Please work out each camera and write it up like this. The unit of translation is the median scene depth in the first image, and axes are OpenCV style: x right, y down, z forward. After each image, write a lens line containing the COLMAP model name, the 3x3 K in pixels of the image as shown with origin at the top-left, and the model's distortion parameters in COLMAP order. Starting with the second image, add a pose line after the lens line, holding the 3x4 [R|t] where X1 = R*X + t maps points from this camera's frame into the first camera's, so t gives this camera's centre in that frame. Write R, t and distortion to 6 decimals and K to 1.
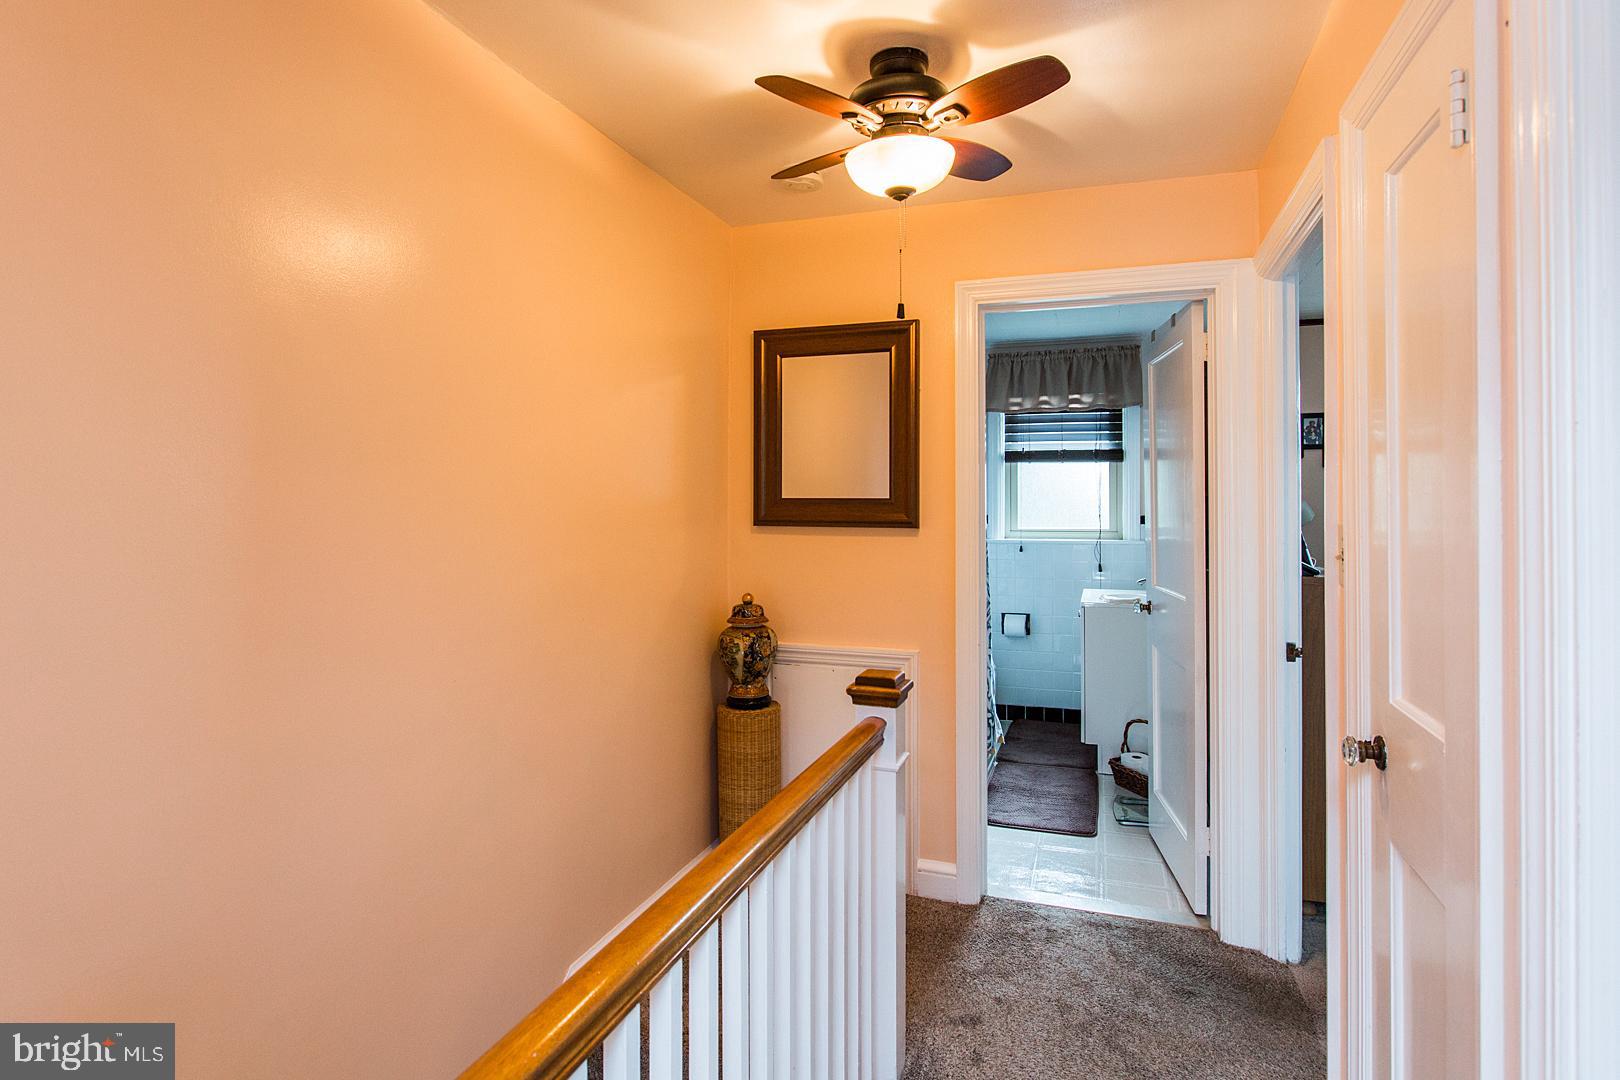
lens RADIAL K [[829.4, 0, 815.4], [0, 829.4, 499.8], [0, 0, 1]] dist [-0.000139, 0.000148]
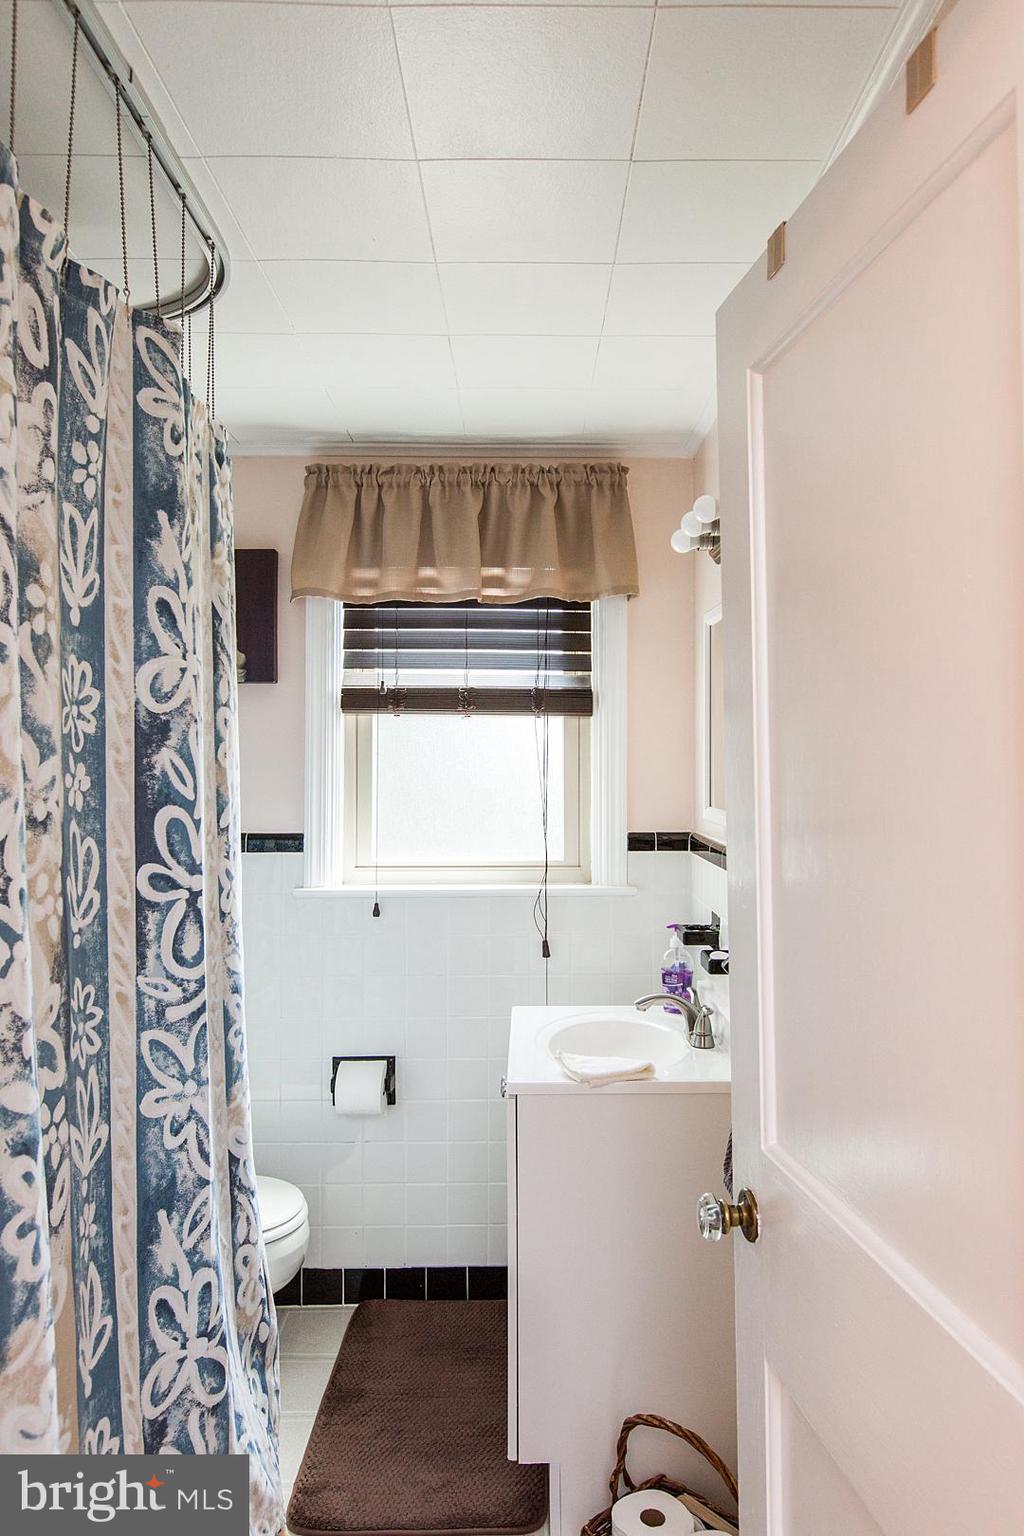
lens RADIAL K [[954.5, 0, 522.4], [0, 954.5, 760.9], [0, 0, 1]] dist [0.002605, -0.000280]
pose [[0.945030, 0.003047, 0.326970, 0.157742], [-0.002646, 0.999995, -0.001669, -0.019805], [-0.326973, 0.000712, 0.945033, 0.503365]]
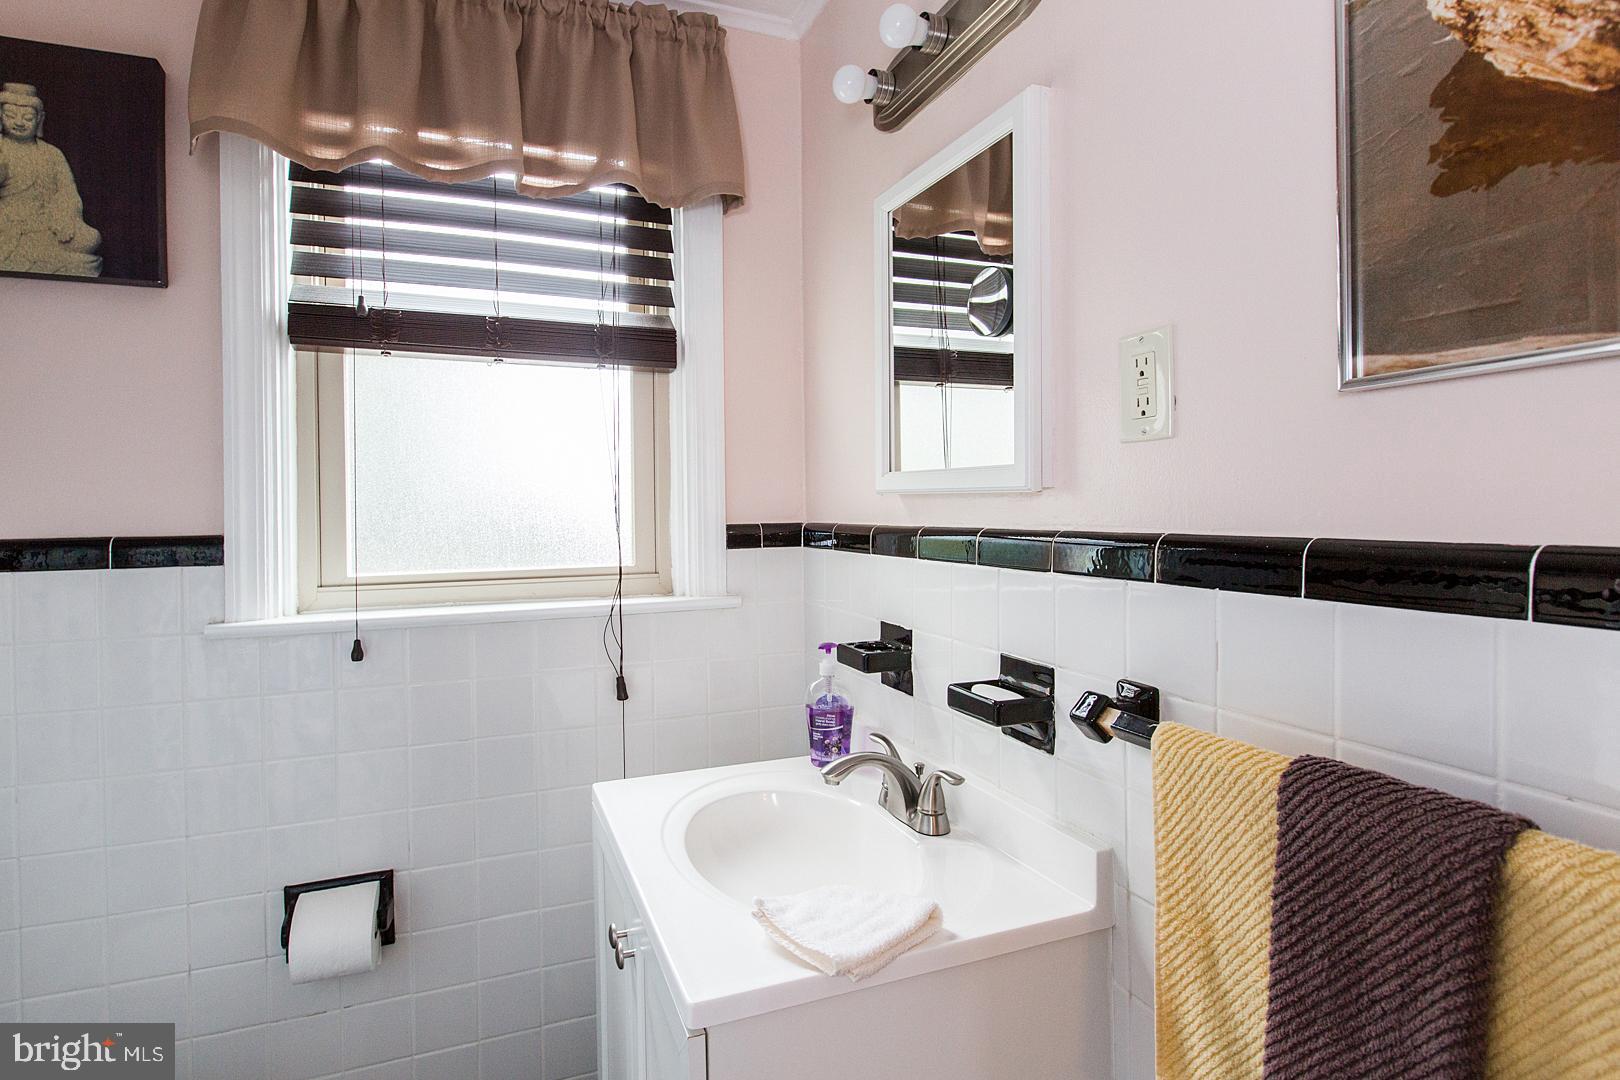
lens RADIAL K [[829.4, 0, 782.8], [0, 829.4, 511.0], [0, 0, 1]] dist [-0.000139, 0.000148]
pose [[0.780544, -0.016434, 0.624885, 0.188232], [0.003812, 0.999761, 0.021532, 0.005961], [-0.625089, -0.014425, 0.780420, 0.699972]]
